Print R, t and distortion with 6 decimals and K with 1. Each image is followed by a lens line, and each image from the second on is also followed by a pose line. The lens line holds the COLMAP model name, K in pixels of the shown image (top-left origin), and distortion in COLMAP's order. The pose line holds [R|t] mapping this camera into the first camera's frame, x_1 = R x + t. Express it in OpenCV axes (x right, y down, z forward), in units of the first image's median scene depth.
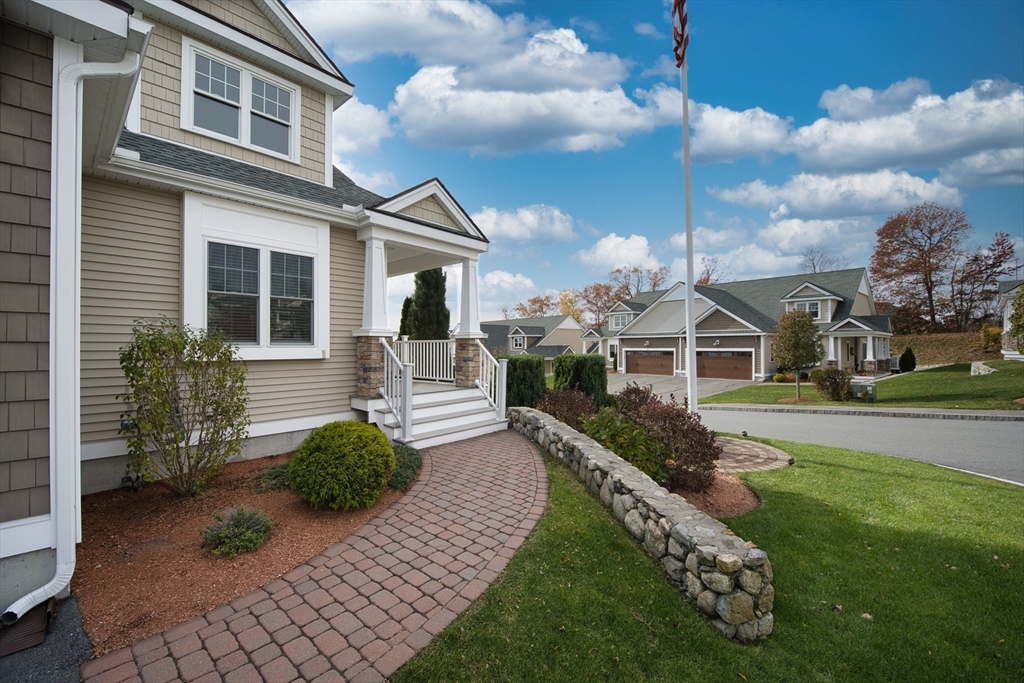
lens RADIAL K [[404.0, 0, 516.4], [0, 404.0, 340.1], [0, 0, 1]] dist [0.000853, -0.000148]
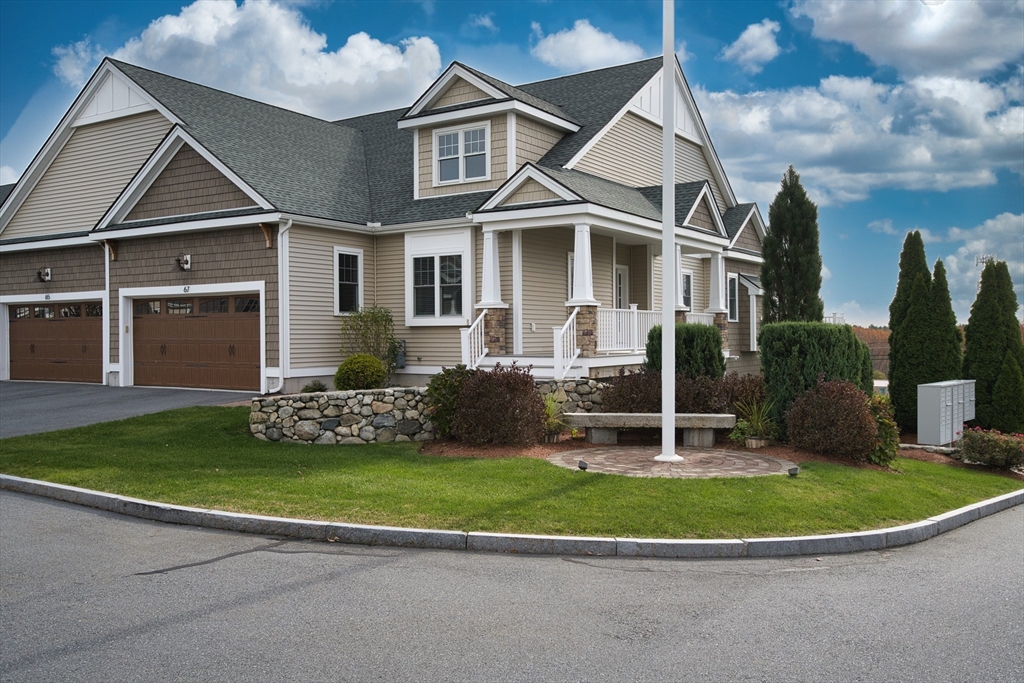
lens RADIAL K [[889.6, 0, 512.0], [0, 889.6, 341.5], [0, 0, 1]] dist [0.000692, -0.000155]
pose [[0.162070, 0.000519, -0.986779, 2.693258], [0.013442, 0.999906, 0.002734, 0.098468], [0.986688, -0.013708, 0.162048, 0.685752]]
